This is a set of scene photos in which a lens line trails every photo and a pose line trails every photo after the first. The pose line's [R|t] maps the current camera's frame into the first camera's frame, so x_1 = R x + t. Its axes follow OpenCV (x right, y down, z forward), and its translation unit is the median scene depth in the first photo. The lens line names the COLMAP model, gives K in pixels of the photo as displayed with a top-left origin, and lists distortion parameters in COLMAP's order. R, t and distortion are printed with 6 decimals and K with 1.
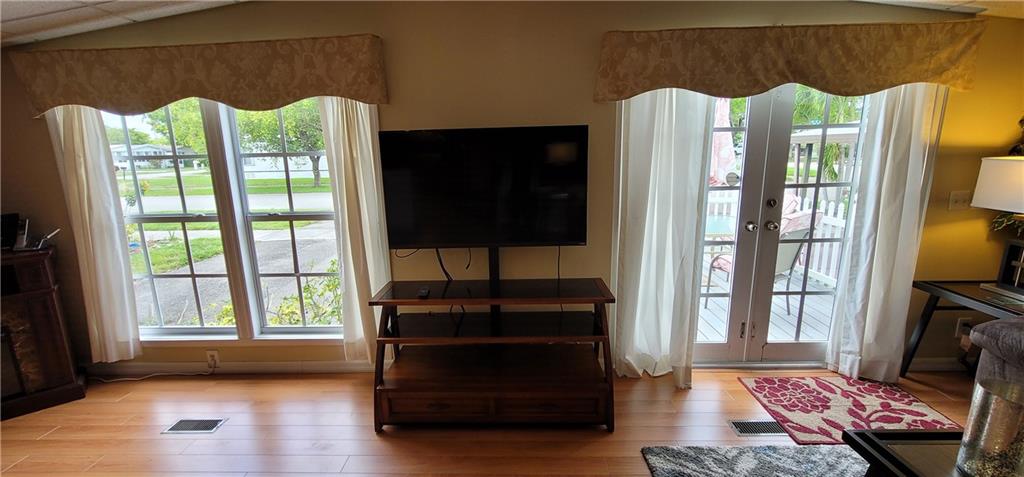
lens RADIAL K [[419.3, 0, 506.7], [0, 419.3, 235.1], [0, 0, 1]] dist [-0.004548, 0.000977]
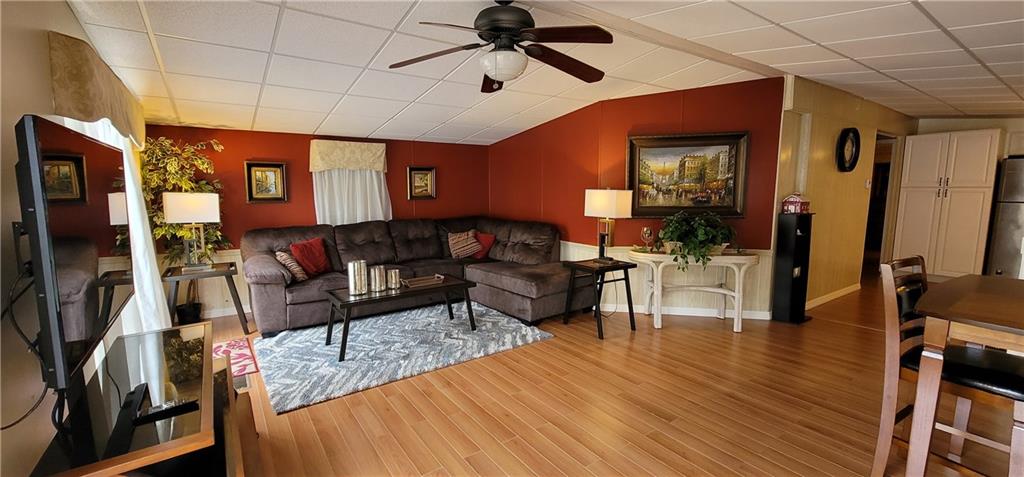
lens RADIAL K [[419.3, 0, 505.1], [0, 419.3, 238.6], [0, 0, 1]] dist [-0.004548, 0.000977]
pose [[-0.594733, -0.072871, 0.800613, -0.899434], [0.189110, 0.955256, 0.227426, -0.125725], [-0.781364, 0.286662, -0.554342, 0.865807]]
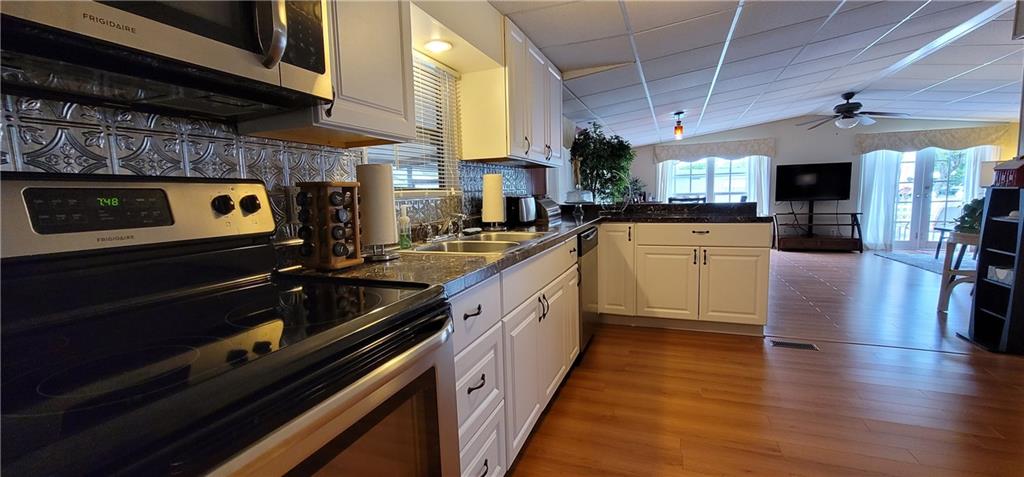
lens RADIAL K [[419.3, 0, 504.9], [0, 419.3, 238.4], [0, 0, 1]] dist [-0.004548, 0.000977]
pose [[0.939334, 0.036301, -0.341079, -1.155674], [-0.071305, 0.993326, -0.090656, 0.781421], [0.335512, 0.109477, 0.935653, -2.760043]]
